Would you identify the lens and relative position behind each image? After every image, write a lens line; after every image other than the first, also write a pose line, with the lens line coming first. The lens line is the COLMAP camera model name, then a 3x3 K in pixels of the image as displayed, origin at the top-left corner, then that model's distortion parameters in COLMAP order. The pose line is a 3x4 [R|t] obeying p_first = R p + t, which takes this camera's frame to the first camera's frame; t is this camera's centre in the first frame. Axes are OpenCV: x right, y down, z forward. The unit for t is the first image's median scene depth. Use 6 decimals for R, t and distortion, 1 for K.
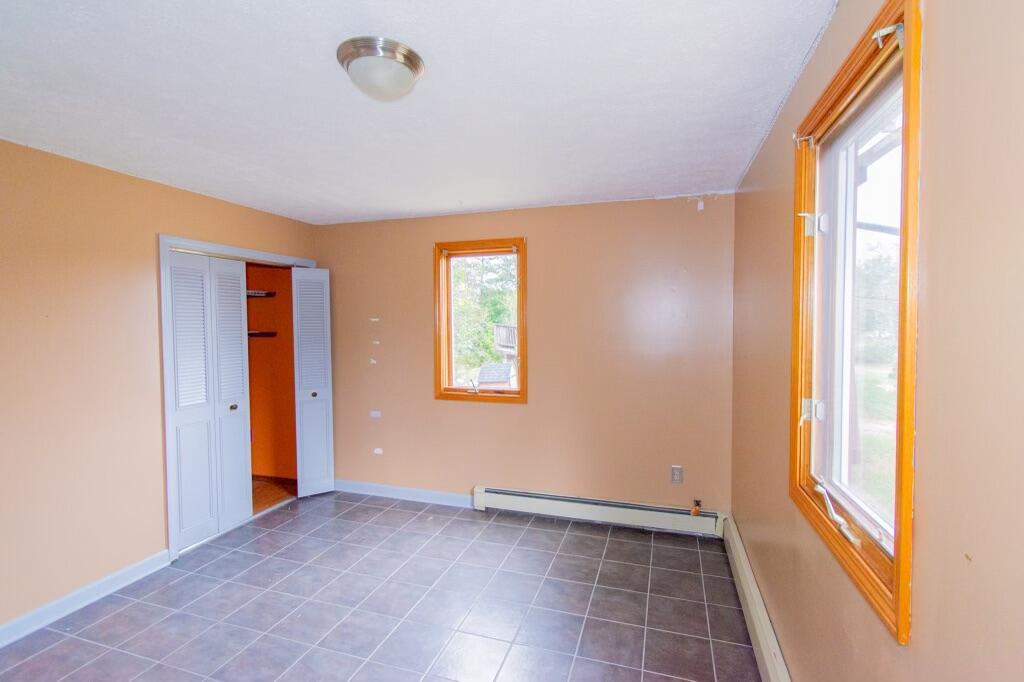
lens RADIAL K [[459.2, 0, 512.0], [0, 459.2, 341.0], [0, 0, 1]] dist [0.002517, 0.000223]
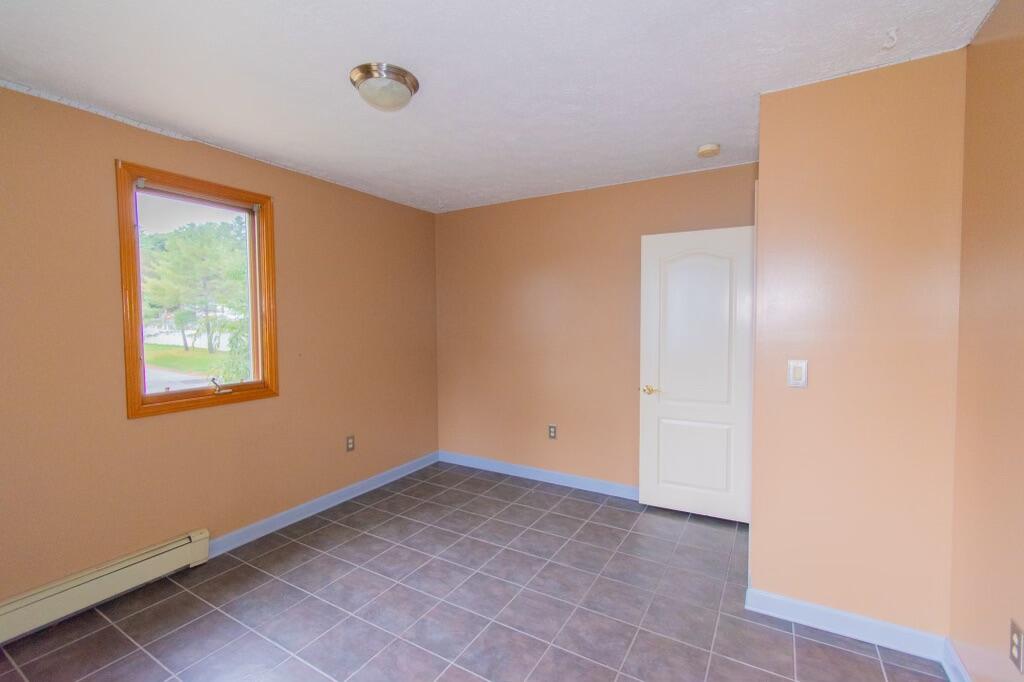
lens RADIAL K [[454.5, 0, 515.7], [0, 454.5, 339.0], [0, 0, 1]] dist [0.001762, -0.000342]
pose [[-0.977917, 0.000516, 0.208995, -0.386791], [0.016931, 0.996906, 0.076761, 0.002194], [-0.208309, 0.078604, -0.974899, 0.964580]]
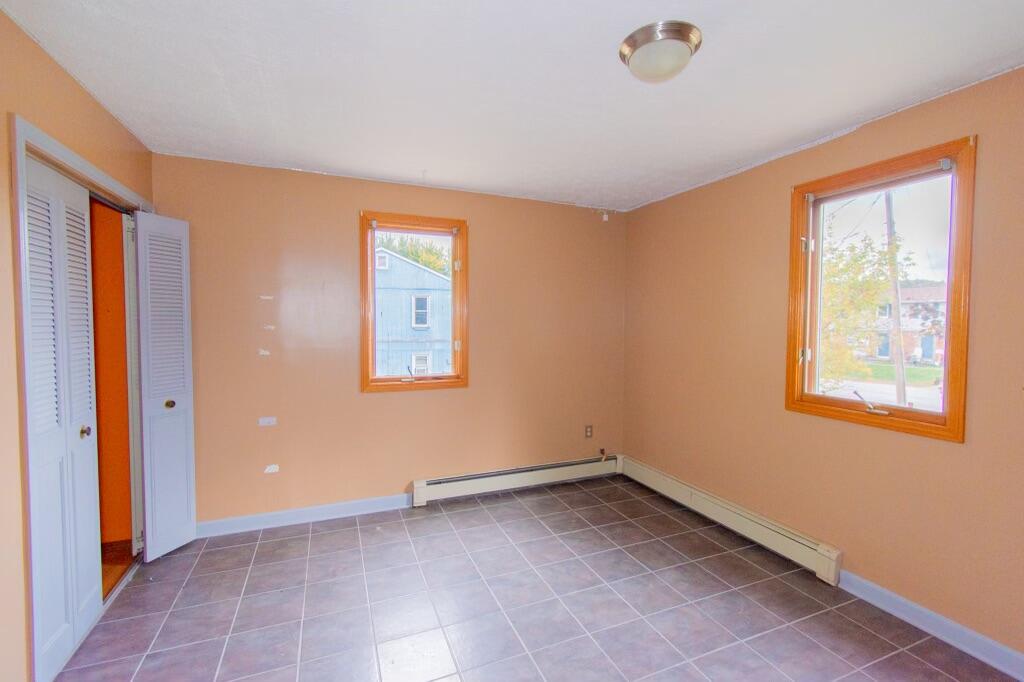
lens RADIAL K [[454.5, 0, 515.7], [0, 454.5, 339.0], [0, 0, 1]] dist [0.001762, -0.000342]
pose [[0.761558, -0.016370, 0.647890, -0.537410], [0.016505, 0.999847, 0.005862, 0.028258], [-0.647887, 0.006229, 0.761711, 0.178297]]
